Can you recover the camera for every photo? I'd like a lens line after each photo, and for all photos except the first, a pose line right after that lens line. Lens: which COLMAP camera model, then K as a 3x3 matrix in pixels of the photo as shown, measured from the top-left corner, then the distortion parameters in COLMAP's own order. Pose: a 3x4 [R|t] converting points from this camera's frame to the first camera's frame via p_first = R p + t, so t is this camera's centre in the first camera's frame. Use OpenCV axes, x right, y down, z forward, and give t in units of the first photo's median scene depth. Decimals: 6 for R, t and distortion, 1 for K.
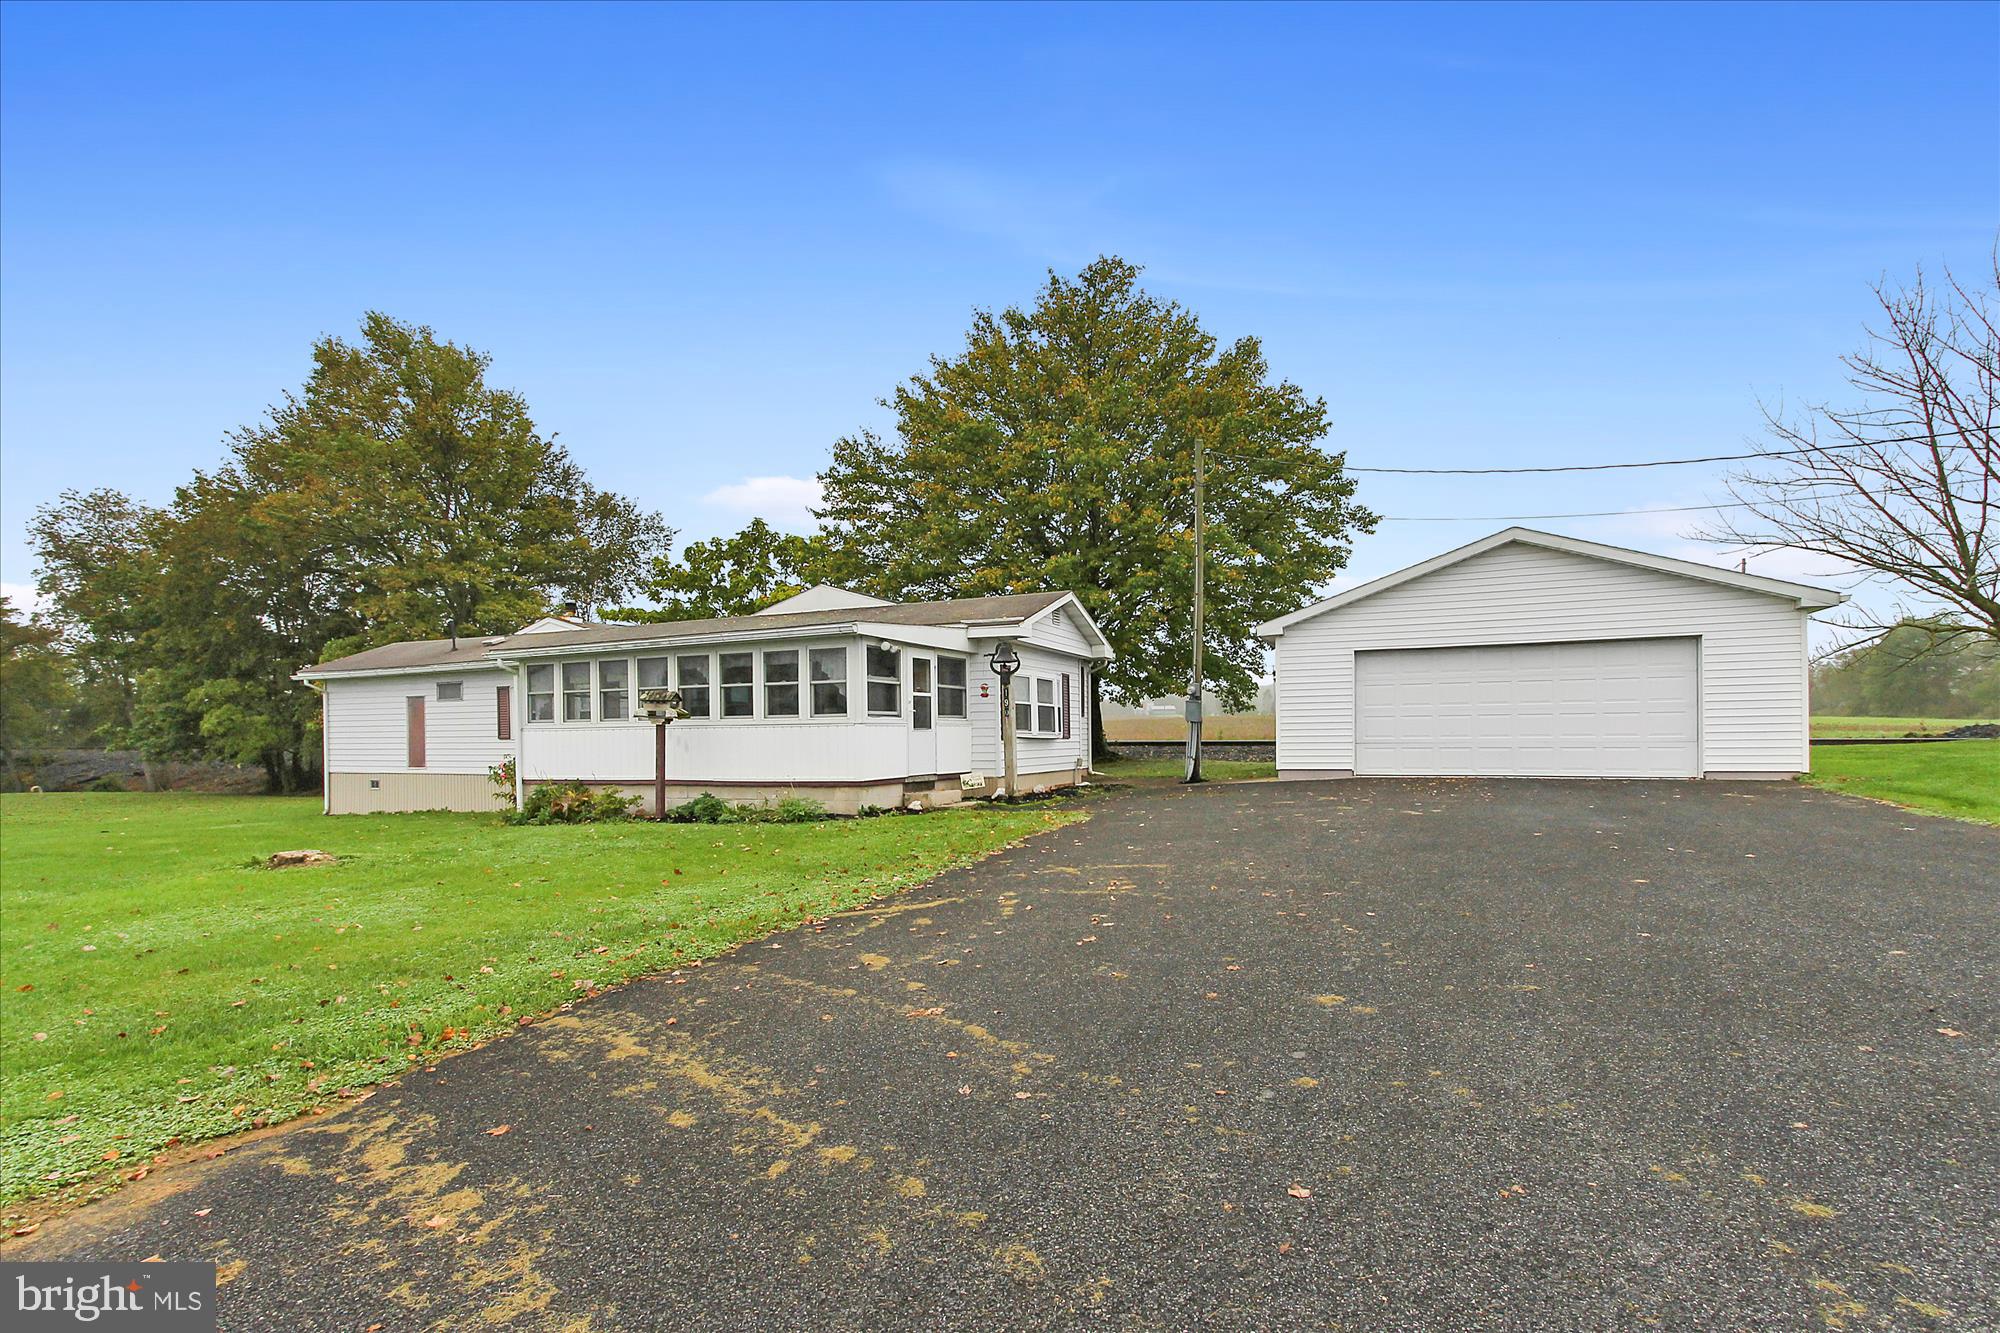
lens RADIAL K [[932.2, 0, 1000.3], [0, 932.2, 711.4], [0, 0, 1]] dist [0.003349, 0.000241]
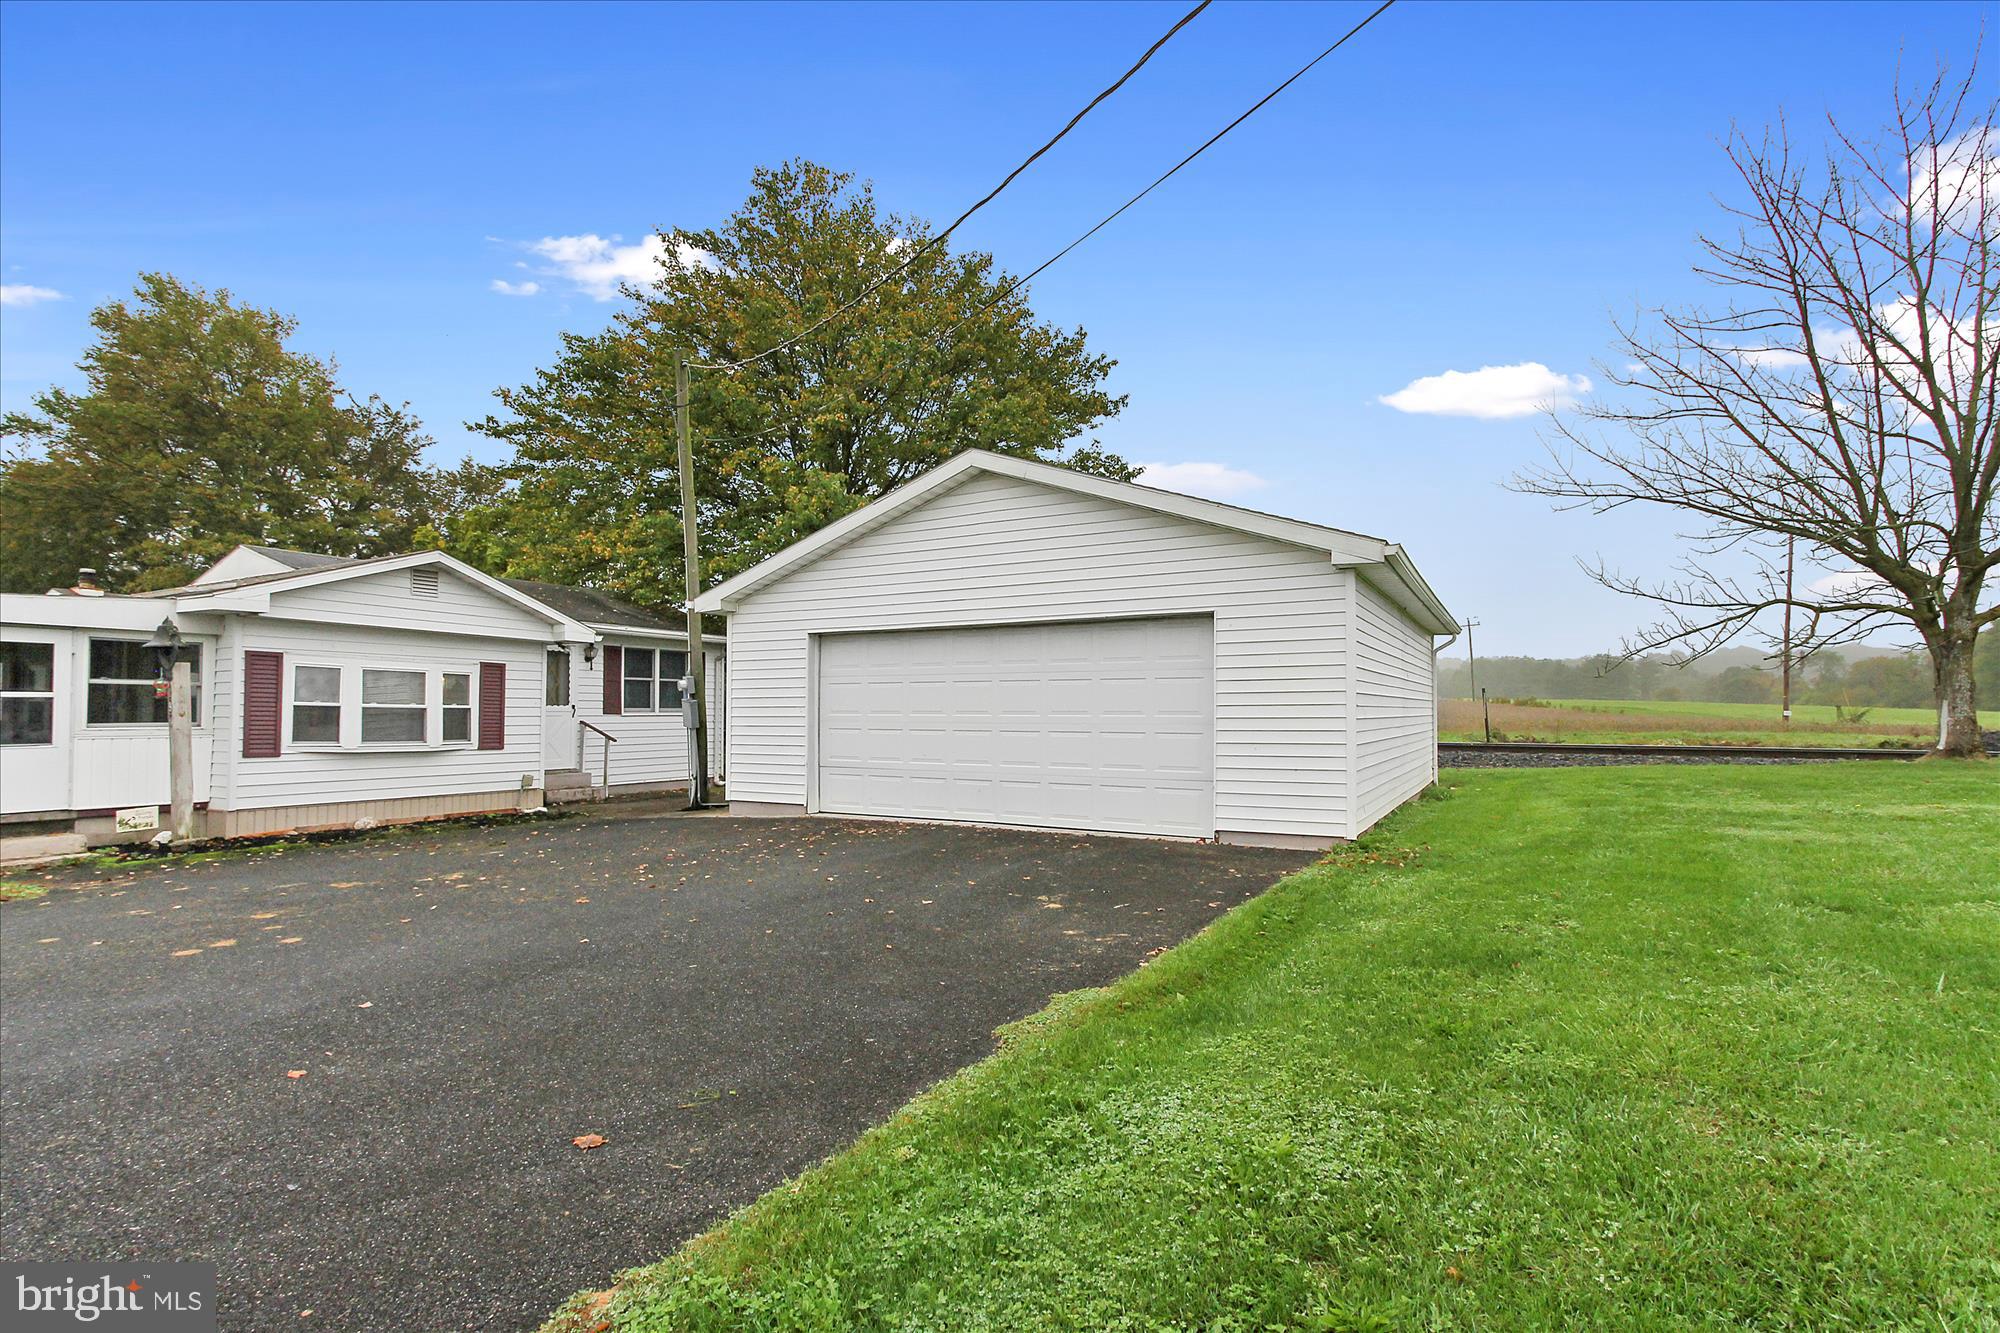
lens RADIAL K [[922.8, 0, 1000.0], [0, 922.8, 666.5], [0, 0, 1]] dist [0.001105, 0.000188]
pose [[0.996294, 0.008157, -0.085627, 0.440168], [-0.010721, 0.999506, -0.029527, -0.016397], [0.085344, 0.030335, 0.995890, 0.246969]]
